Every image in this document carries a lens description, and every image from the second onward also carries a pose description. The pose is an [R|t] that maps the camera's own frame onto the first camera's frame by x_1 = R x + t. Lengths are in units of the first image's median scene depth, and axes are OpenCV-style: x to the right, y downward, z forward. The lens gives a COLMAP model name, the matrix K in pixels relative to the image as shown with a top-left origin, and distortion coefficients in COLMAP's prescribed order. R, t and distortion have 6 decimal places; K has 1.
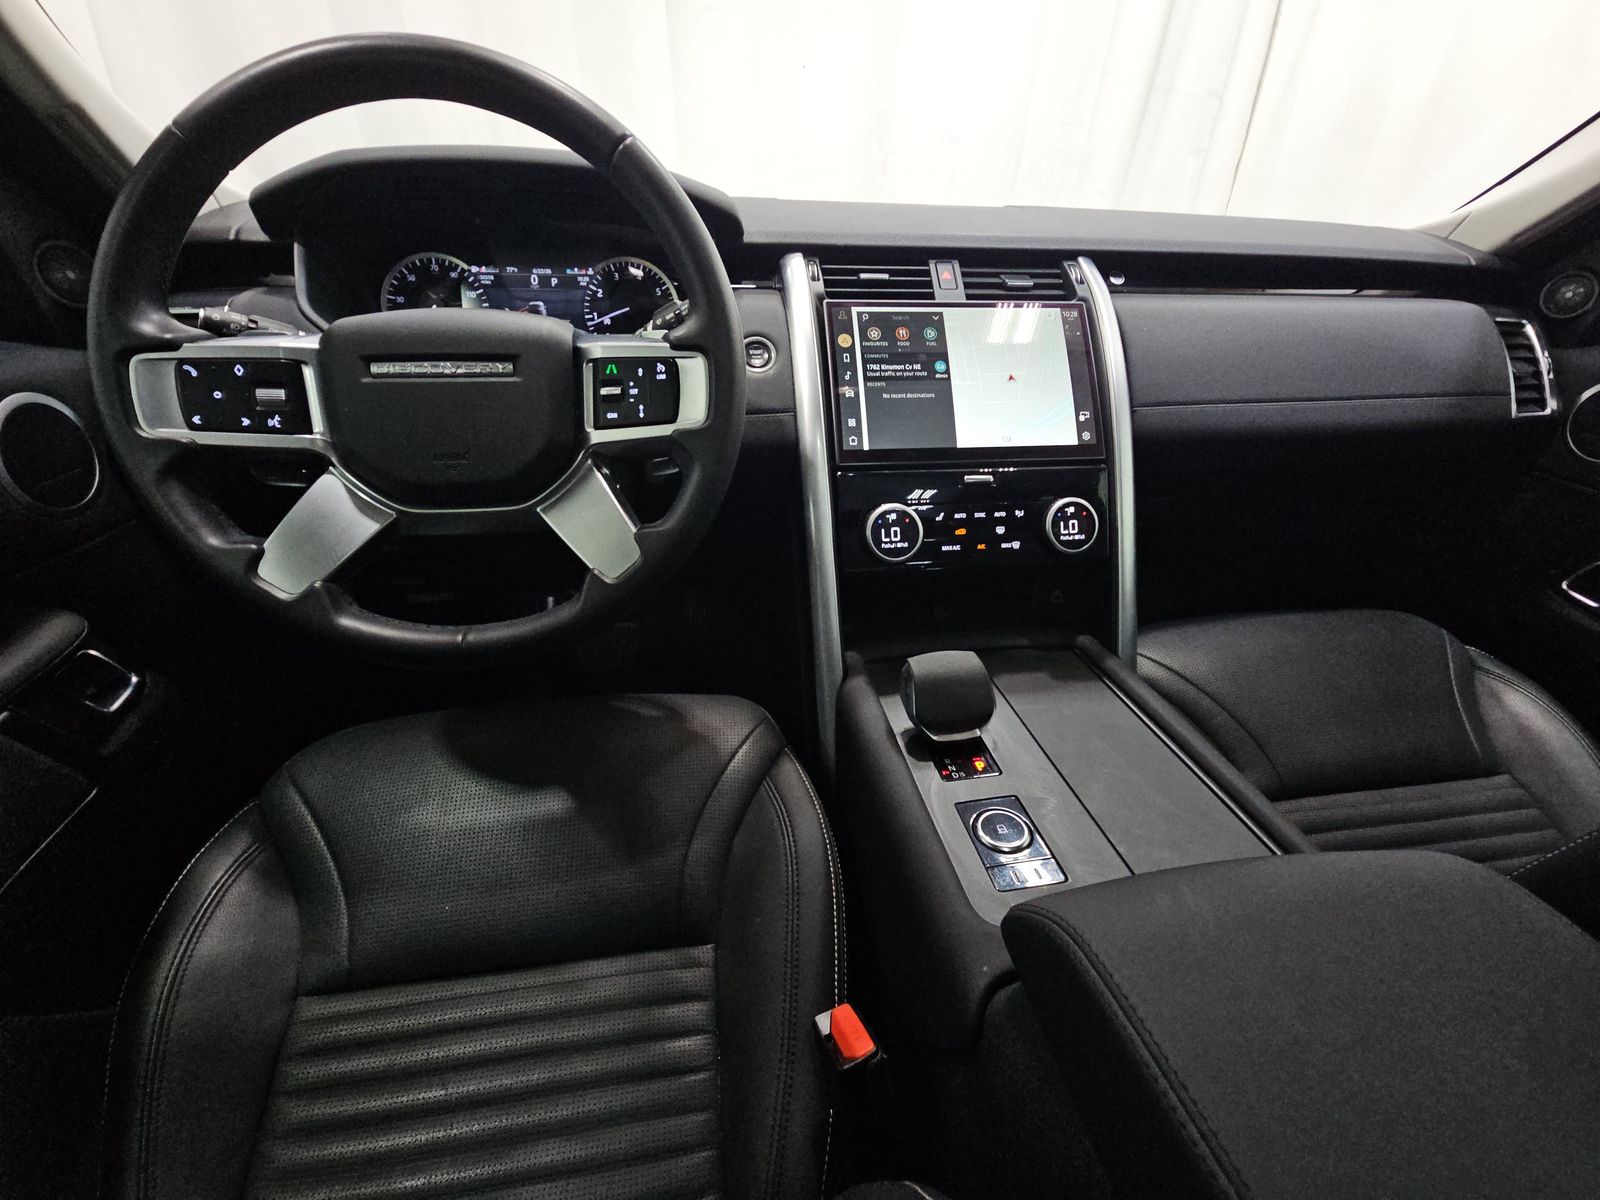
lens RADIAL K [[648.5, 0, 809.1], [0, 648.5, 602.1], [0, 0, 1]] dist [-0.001628, -0.001346]
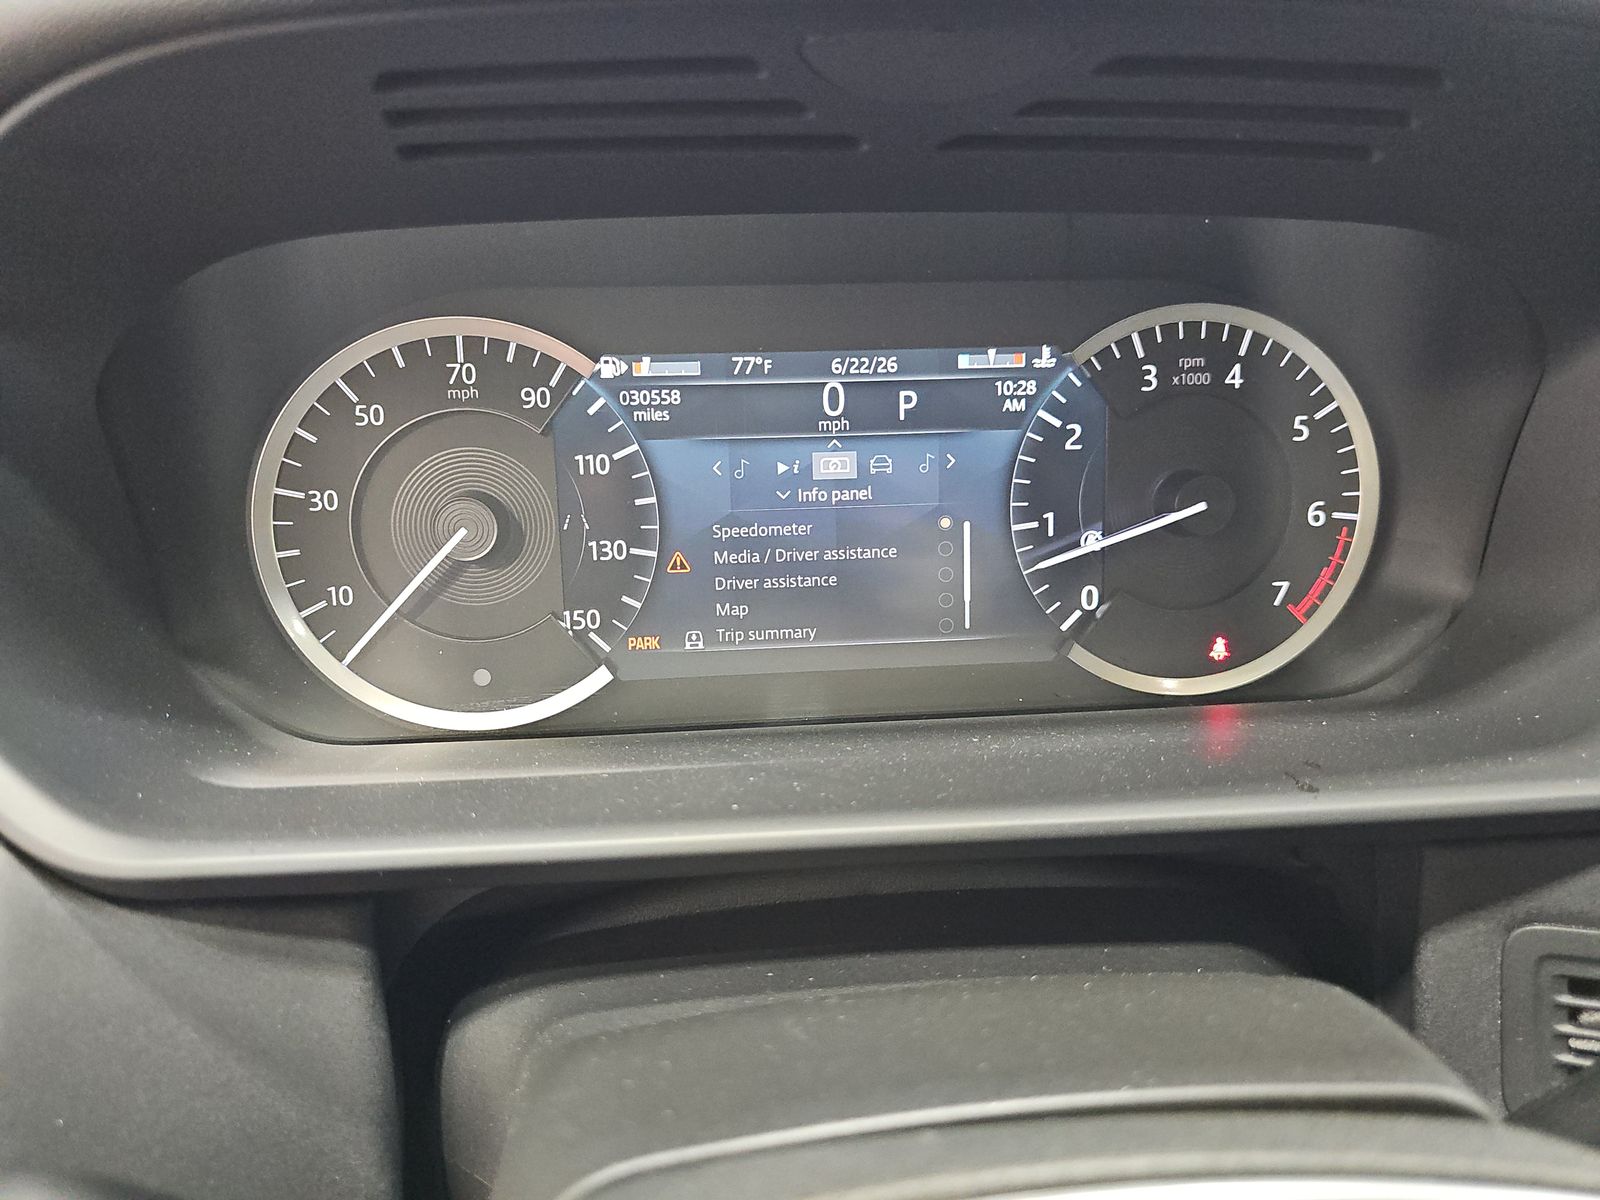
lens RADIAL K [[1080.0, 0, 834.2], [0, 1080.0, 576.1], [0, 0, 1]] dist [0.008844, -0.014309]
pose [[0.997497, 0.013079, -0.069482, -0.490031], [-0.015809, 0.999119, -0.038887, -0.512342], [0.068913, 0.039888, 0.996825, 0.724124]]
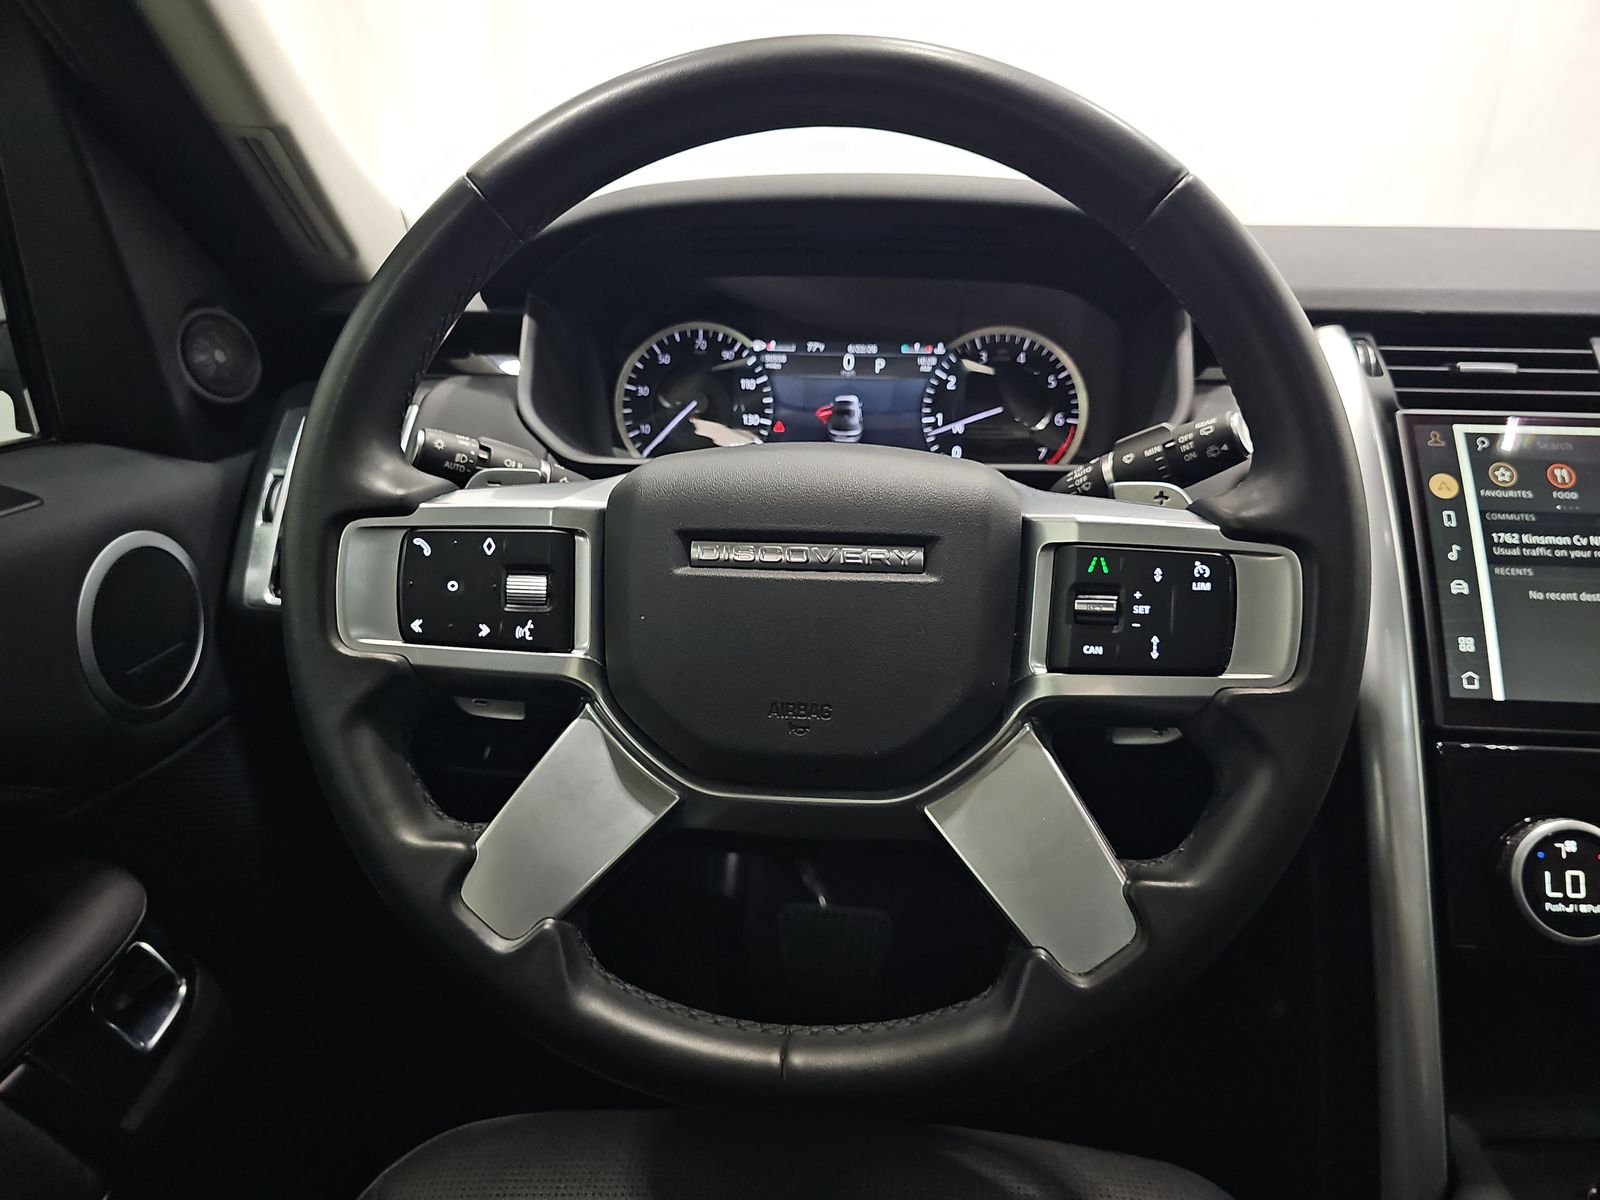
lens RADIAL K [[1080.0, 0, 808.1], [0, 1080.0, 600.0], [0, 0, 1]] dist [0.008844, -0.014309]
pose [[0.971650, 0.061019, -0.228414, -0.269815], [-0.102709, 0.979135, -0.175346, -0.122667], [0.212949, 0.193835, 0.957643, 0.084315]]
